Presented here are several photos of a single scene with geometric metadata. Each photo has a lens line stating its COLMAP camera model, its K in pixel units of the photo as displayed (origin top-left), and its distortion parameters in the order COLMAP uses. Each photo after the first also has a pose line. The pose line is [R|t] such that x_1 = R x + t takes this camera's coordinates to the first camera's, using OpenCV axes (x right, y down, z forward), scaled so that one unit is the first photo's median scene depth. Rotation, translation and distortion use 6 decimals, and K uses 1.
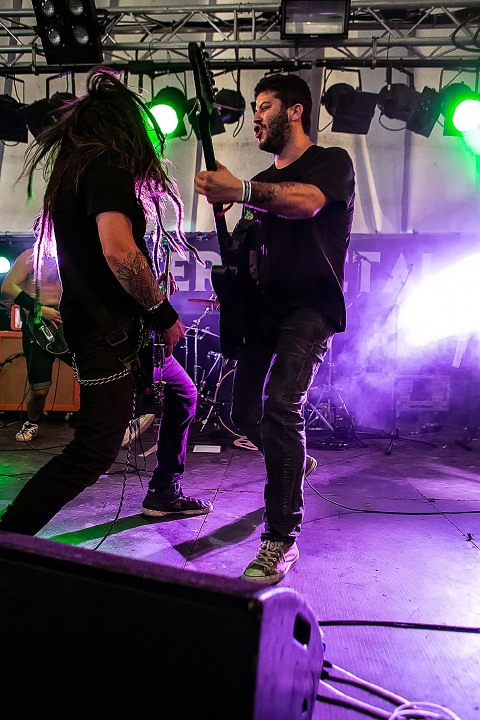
lens RADIAL K [[553.0, 0, 231.0], [0, 553.0, 372.0], [0, 0, 1]] dist [-0.072839, 0.032567]
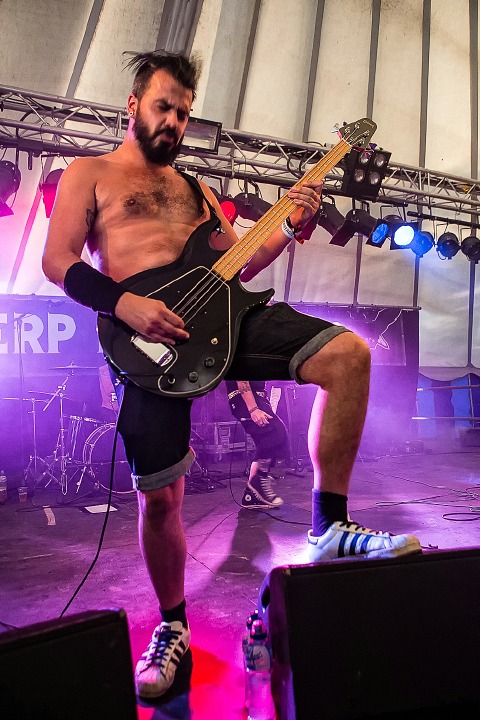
lens RADIAL K [[507.5, 0, 240.0], [0, 507.5, 360.0], [0, 0, 1]] dist [-0.068471, 0.000491]
pose [[0.872355, -0.016872, 0.488582, -0.284267], [0.078411, 0.991294, -0.105769, -0.015188], [-0.482544, 0.130579, 0.866084, 0.026088]]
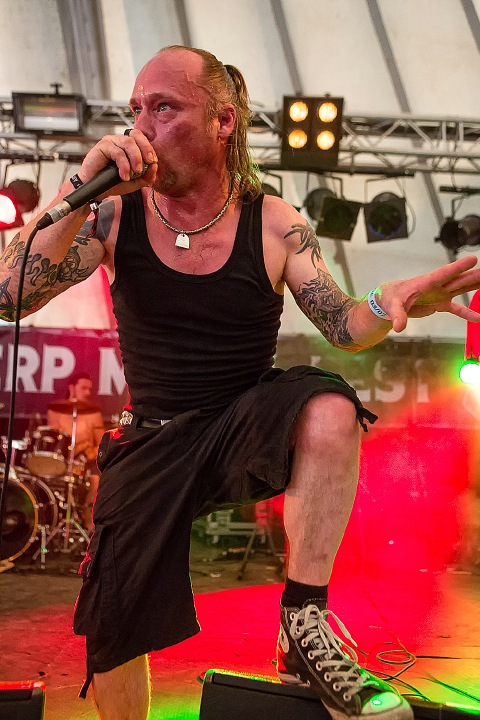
lens RADIAL K [[632.1, 0, 240.0], [0, 632.1, 360.0], [0, 0, 1]] dist [-0.049506, 0.014093]
pose [[0.994135, 0.035007, 0.102328, 0.356006], [-0.013151, 0.978272, -0.206906, 0.009718], [-0.107348, 0.204347, 0.972995, -0.044686]]
